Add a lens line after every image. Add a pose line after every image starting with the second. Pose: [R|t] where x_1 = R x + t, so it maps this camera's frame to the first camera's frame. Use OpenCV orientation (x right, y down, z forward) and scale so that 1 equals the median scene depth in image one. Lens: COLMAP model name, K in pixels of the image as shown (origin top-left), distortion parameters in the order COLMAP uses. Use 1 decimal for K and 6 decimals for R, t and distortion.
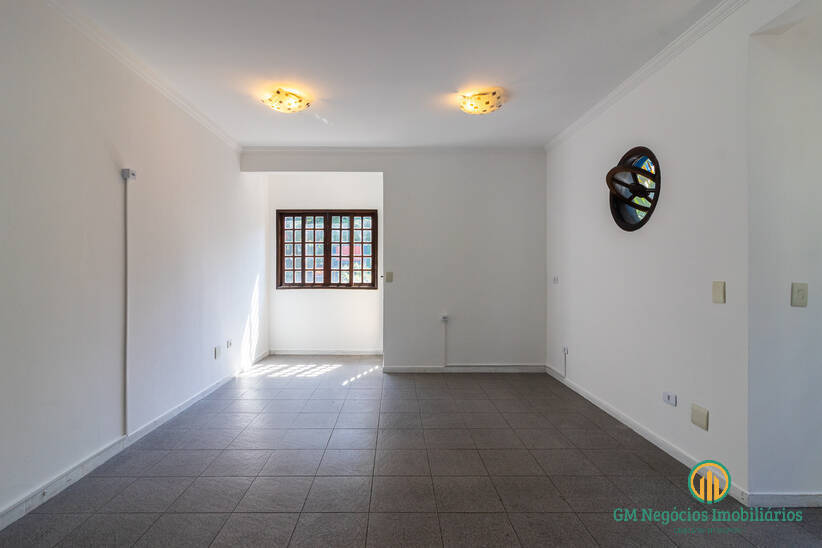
lens RADIAL K [[386.8, 0, 396.0], [0, 386.8, 271.4], [0, 0, 1]] dist [0.000230, -0.000022]
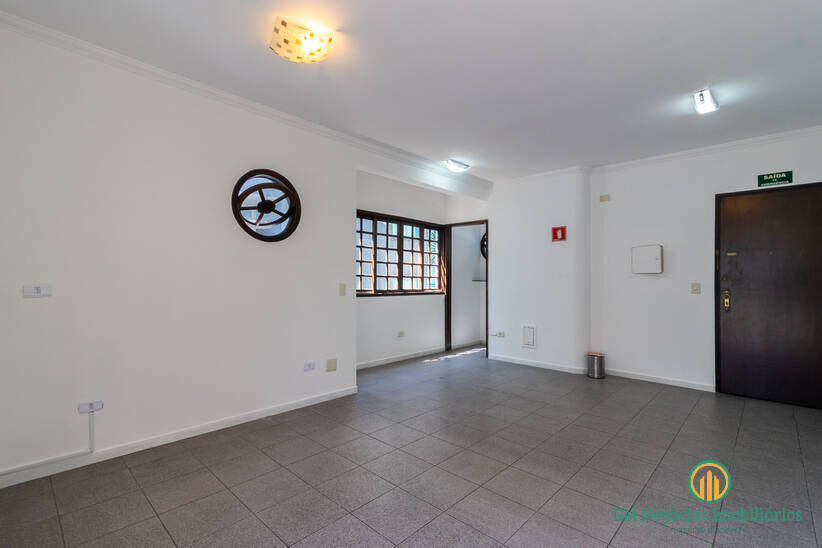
lens RADIAL K [[378.5, 0, 411.0], [0, 378.5, 274.0], [0, 0, 1]] dist [0.000875, 0.000250]
pose [[-0.727720, 0.003871, 0.685863, -0.292678], [-0.009360, 0.999835, -0.015575, 0.002694], [-0.685810, -0.017754, -0.727564, 0.978083]]
